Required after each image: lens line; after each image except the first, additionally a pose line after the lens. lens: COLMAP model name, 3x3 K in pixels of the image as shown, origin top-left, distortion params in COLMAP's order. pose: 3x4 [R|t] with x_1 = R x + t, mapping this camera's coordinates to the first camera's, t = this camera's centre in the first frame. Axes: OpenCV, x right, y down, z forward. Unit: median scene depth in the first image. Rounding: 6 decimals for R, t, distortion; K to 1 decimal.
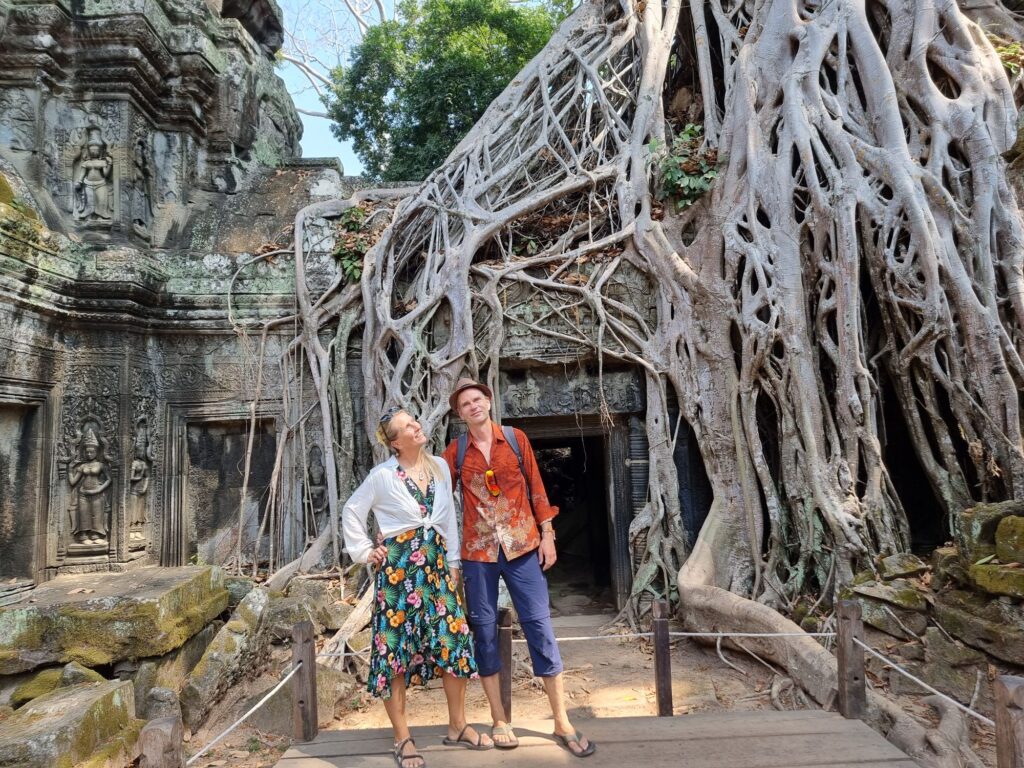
lens RADIAL K [[709.0, 0, 517.7], [0, 709.0, 387.3], [0, 0, 1]] dist [0.119119, -0.093720]
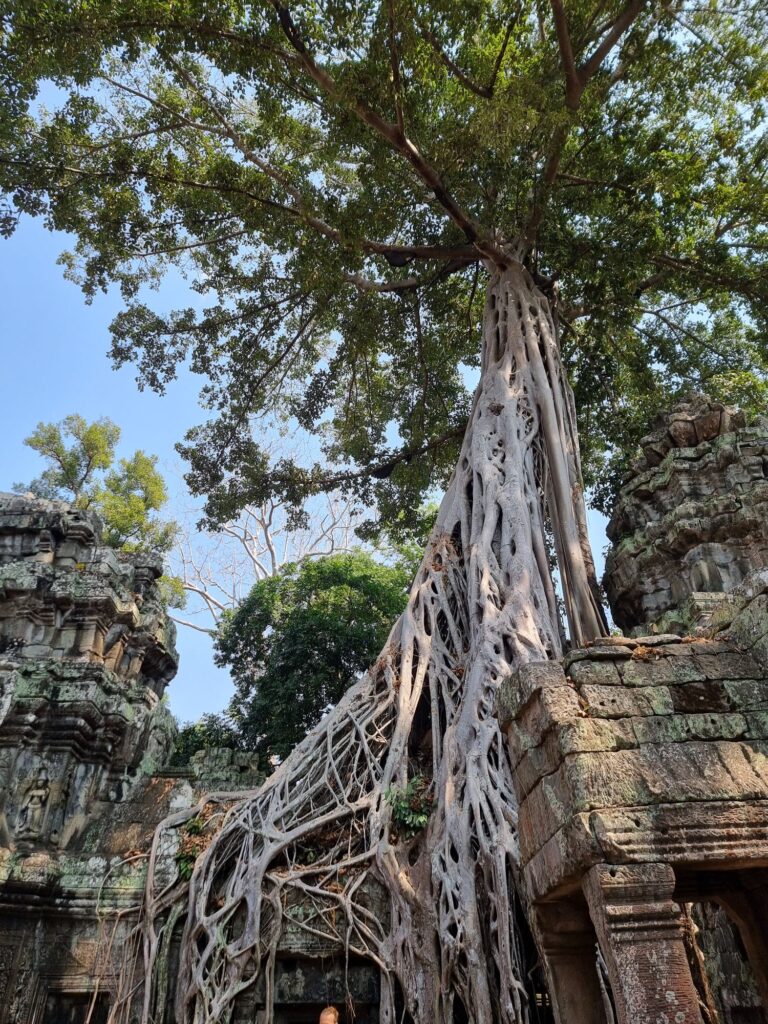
lens RADIAL K [[709.0, 0, 364.5], [0, 709.0, 513.8], [0, 0, 1]] dist [0.119119, -0.093720]
pose [[0.998367, 0.026016, -0.050860, 0.193274], [-0.046876, 0.881934, -0.469036, -0.129490], [0.032653, 0.470654, 0.881713, -0.655383]]
